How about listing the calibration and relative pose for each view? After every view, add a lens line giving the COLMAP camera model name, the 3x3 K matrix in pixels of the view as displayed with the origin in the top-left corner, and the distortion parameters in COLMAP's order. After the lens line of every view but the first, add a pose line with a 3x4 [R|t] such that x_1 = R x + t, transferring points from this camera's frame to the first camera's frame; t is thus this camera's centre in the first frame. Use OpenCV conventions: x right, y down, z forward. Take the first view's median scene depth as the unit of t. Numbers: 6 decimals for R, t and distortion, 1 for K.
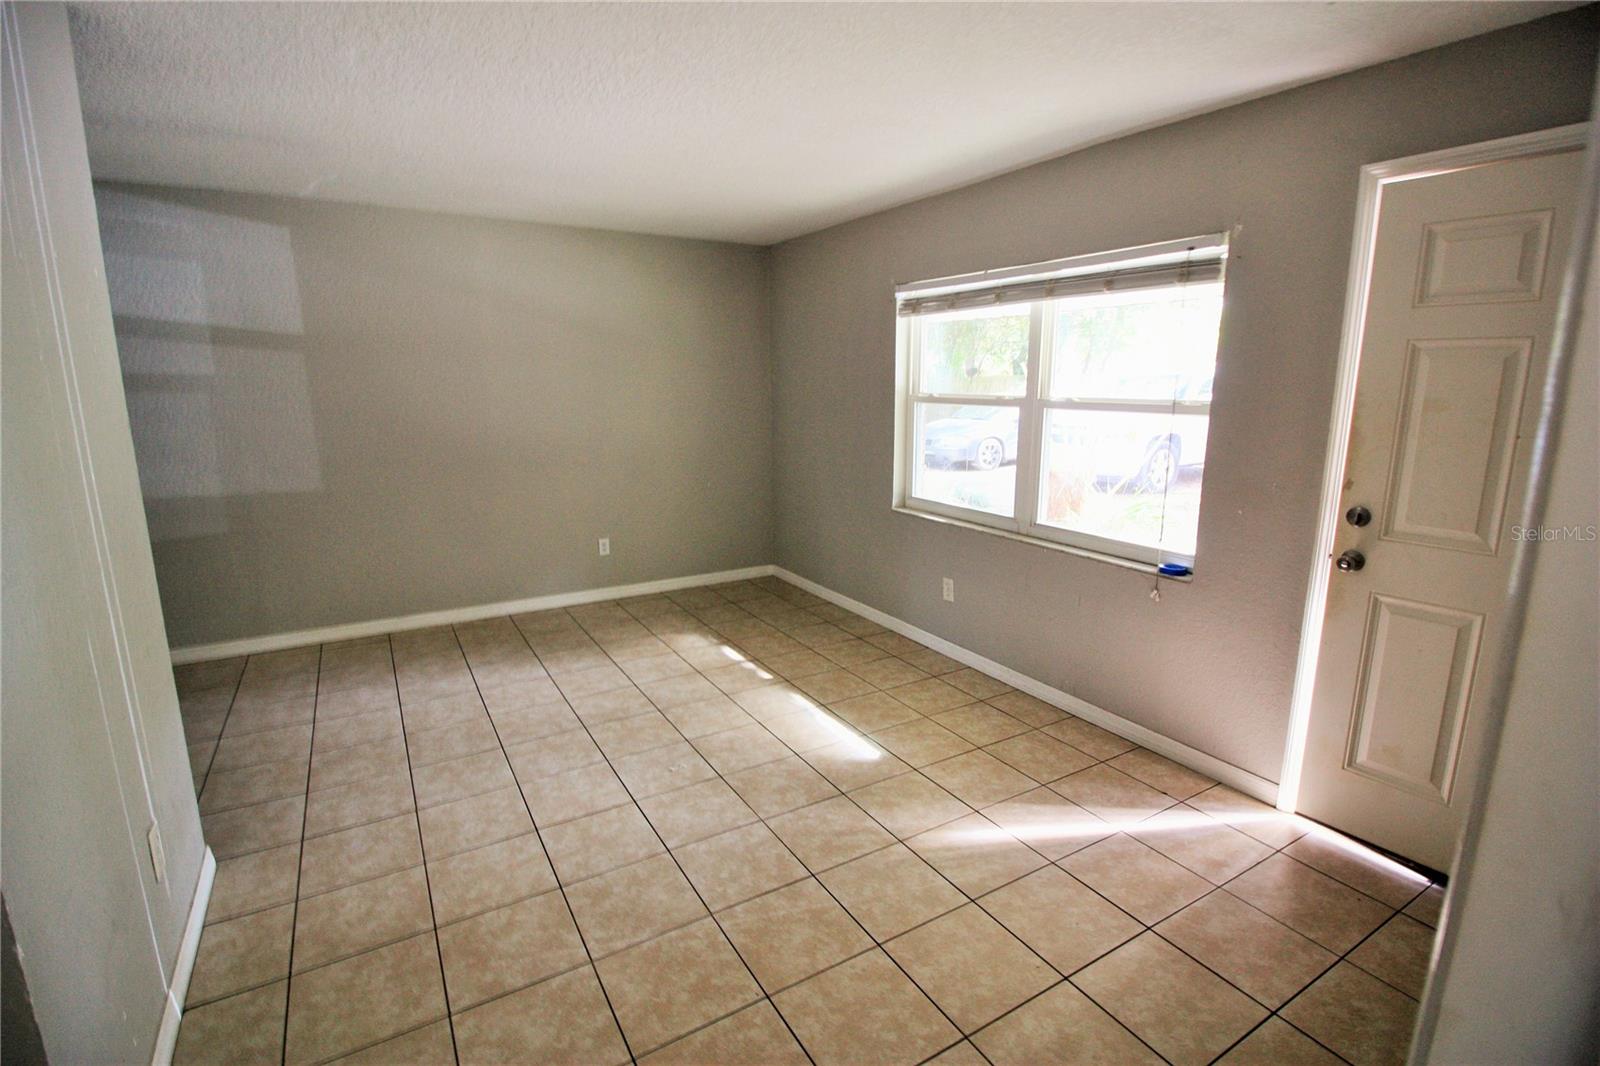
lens RADIAL K [[748.1, 0, 805.7], [0, 748.1, 528.7], [0, 0, 1]] dist [-0.010849, -0.003697]
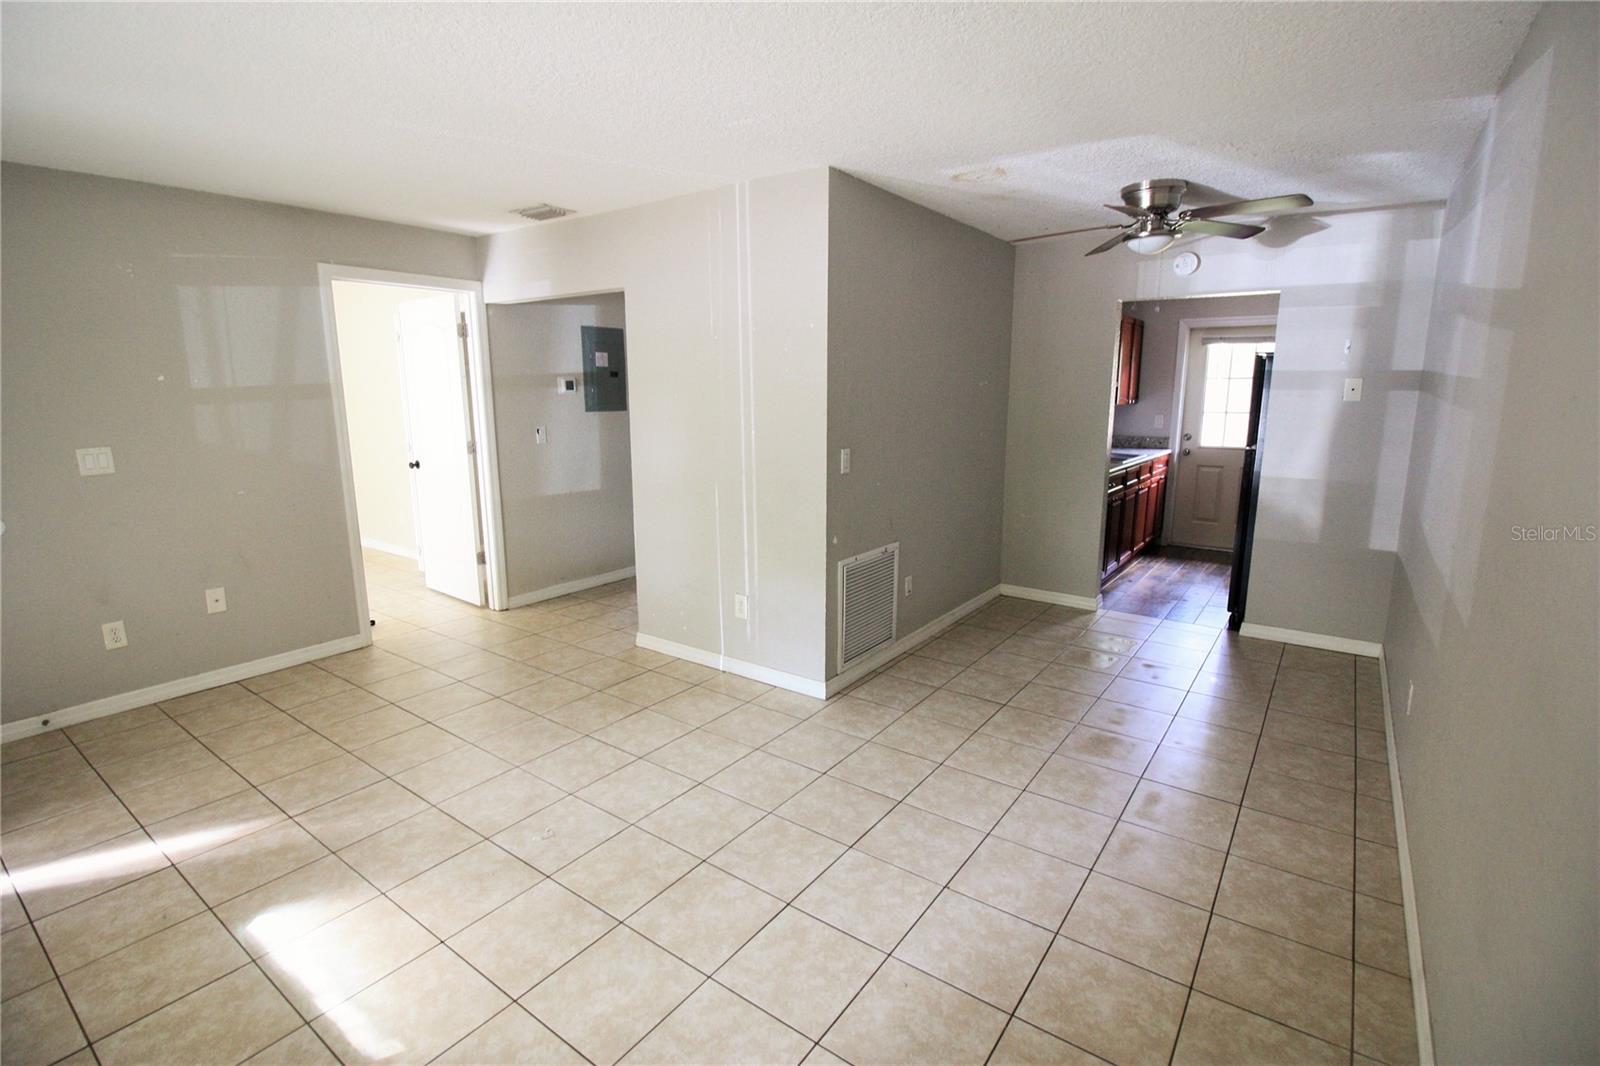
lens RADIAL K [[748.1, 0, 807.3], [0, 748.1, 531.2], [0, 0, 1]] dist [-0.010849, -0.003697]
pose [[-0.918903, 0.074937, -0.387302, -0.123813], [-0.079143, 0.926809, 0.367098, -0.295045], [0.386464, 0.367980, -0.845717, 1.464639]]
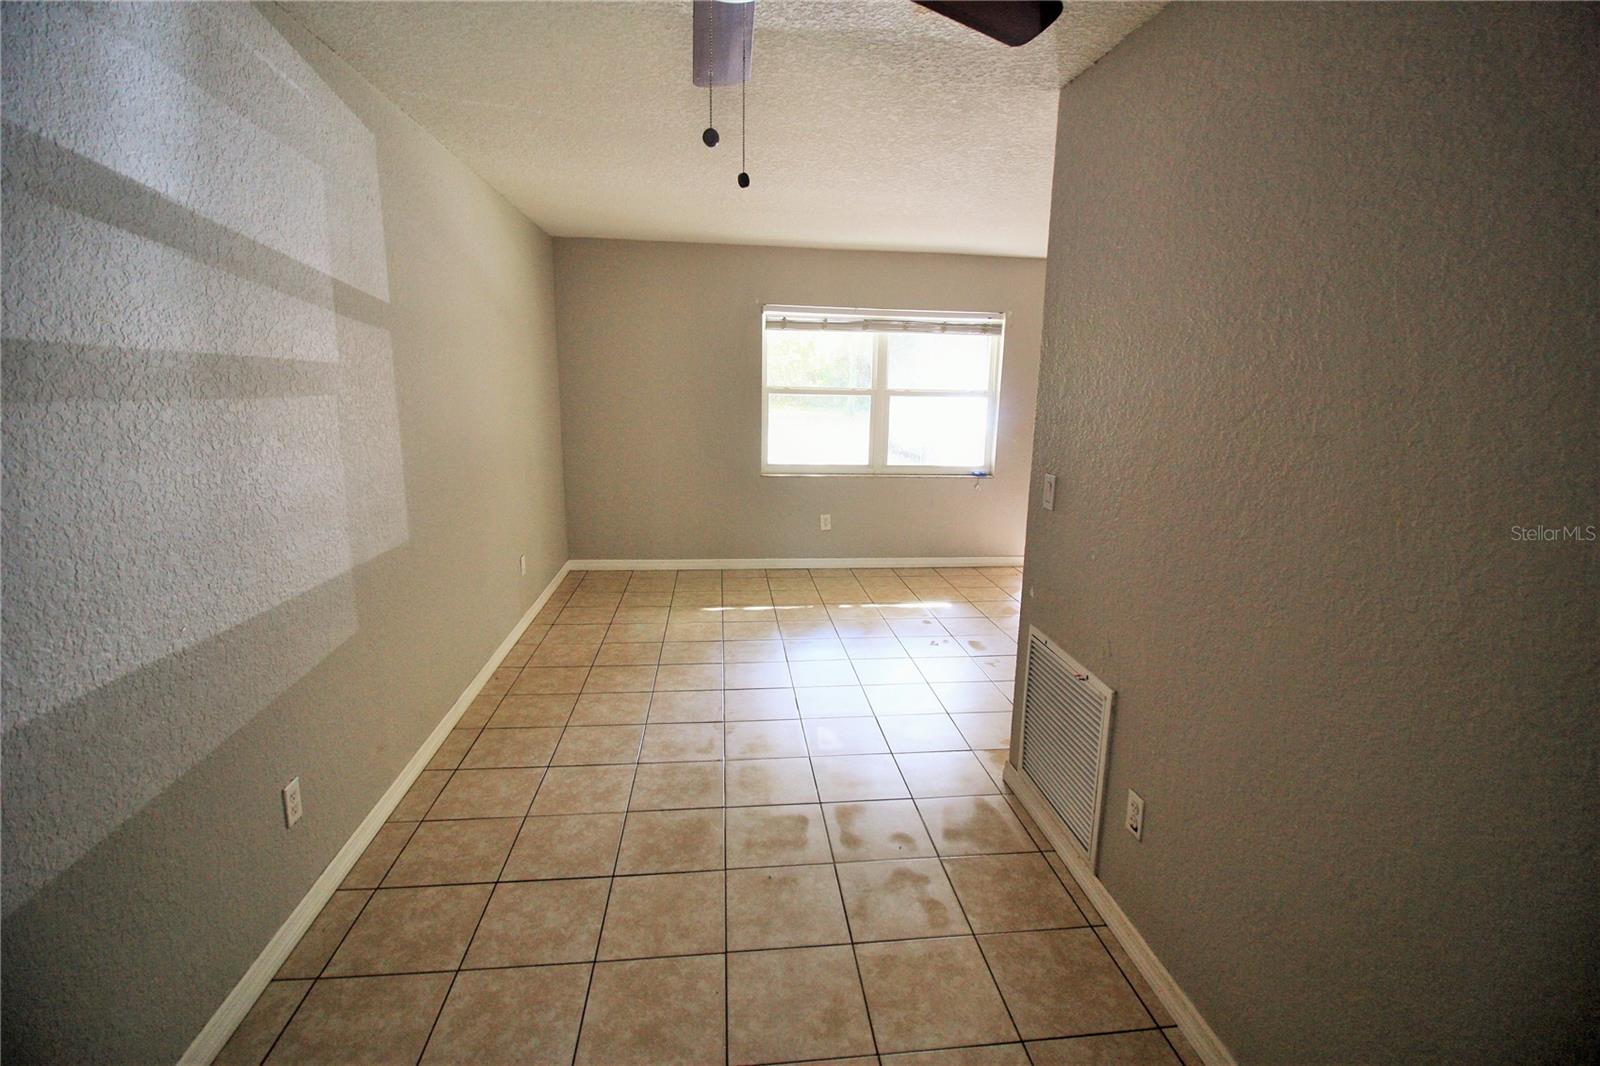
lens RADIAL K [[748.1, 0, 805.3], [0, 748.1, 518.5], [0, 0, 1]] dist [-0.010849, -0.003697]
pose [[0.417102, -0.165350, 0.893692, -1.328905], [0.161064, 0.981195, 0.106368, -0.102423], [-0.894474, 0.099575, 0.435891, 0.477006]]
